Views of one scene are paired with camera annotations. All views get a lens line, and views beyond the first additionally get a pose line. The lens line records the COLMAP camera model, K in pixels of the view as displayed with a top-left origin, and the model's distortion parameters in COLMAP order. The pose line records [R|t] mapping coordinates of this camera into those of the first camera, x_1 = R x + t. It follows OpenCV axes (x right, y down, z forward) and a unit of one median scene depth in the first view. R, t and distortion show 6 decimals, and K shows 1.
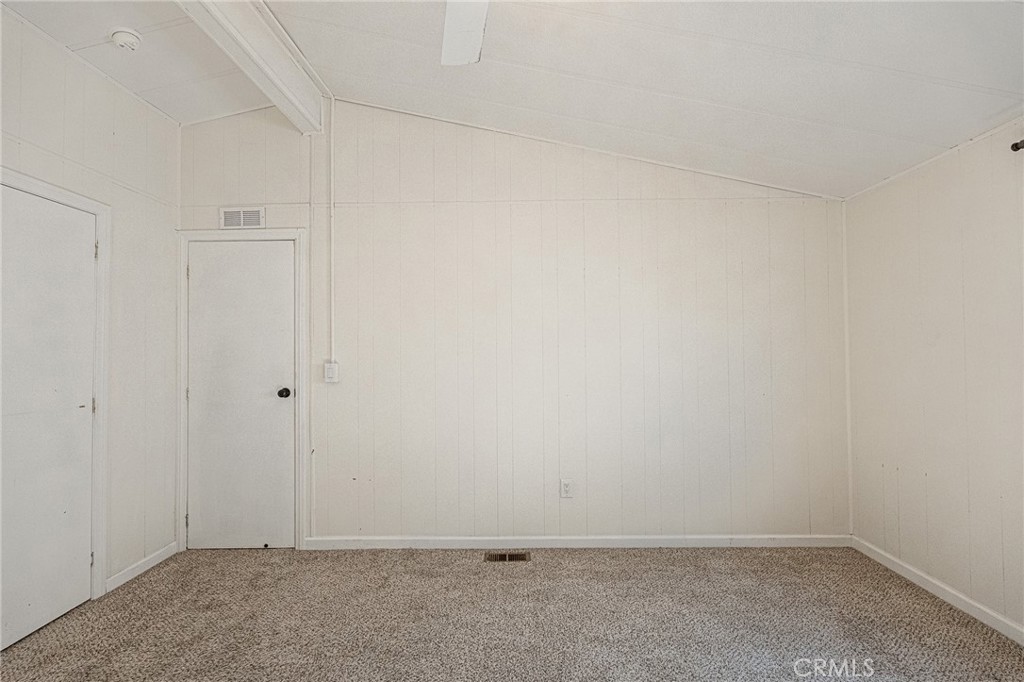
lens RADIAL K [[457.3, 0, 505.9], [0, 457.3, 339.7], [0, 0, 1]] dist [0.002283, -0.000787]
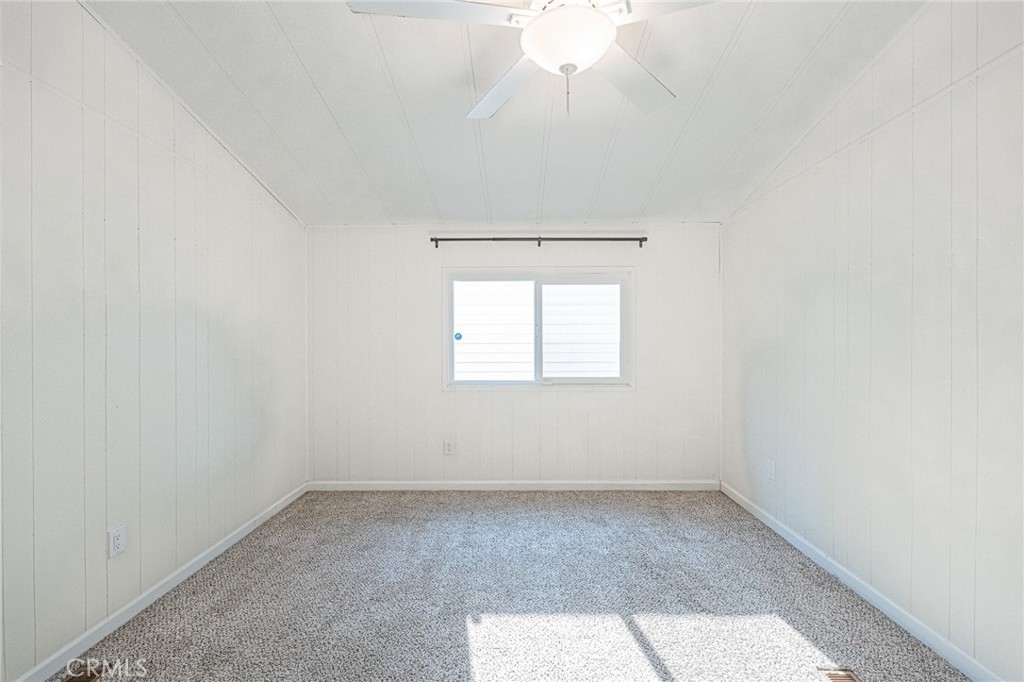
lens RADIAL K [[461.9, 0, 512.0], [0, 461.9, 341.0], [0, 0, 1]] dist [0.000935, 0.000558]
pose [[-0.012278, 0.007585, 0.999896, -0.582702], [-0.013394, 0.999880, -0.007749, 0.021649], [-0.999835, -0.013488, -0.012175, 0.428549]]
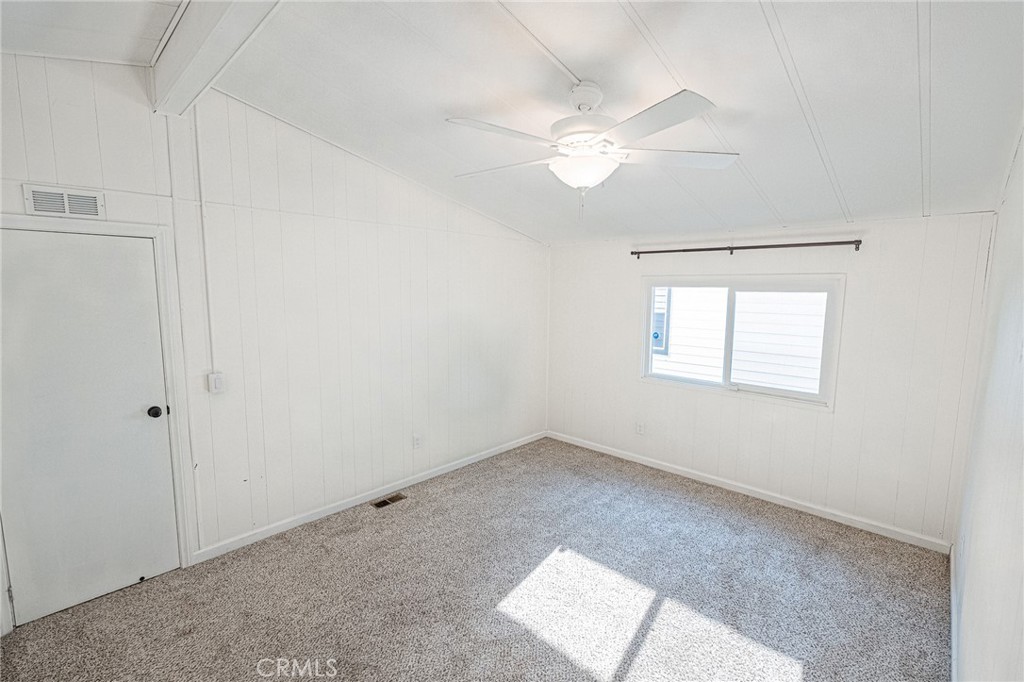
lens RADIAL K [[457.3, 0, 505.9], [0, 457.3, 339.7], [0, 0, 1]] dist [0.002283, -0.000787]
pose [[0.681744, -0.067454, 0.728474, -0.689133], [-0.025851, 0.992897, 0.116131, -0.153513], [-0.731134, -0.098003, 0.675159, -0.104195]]
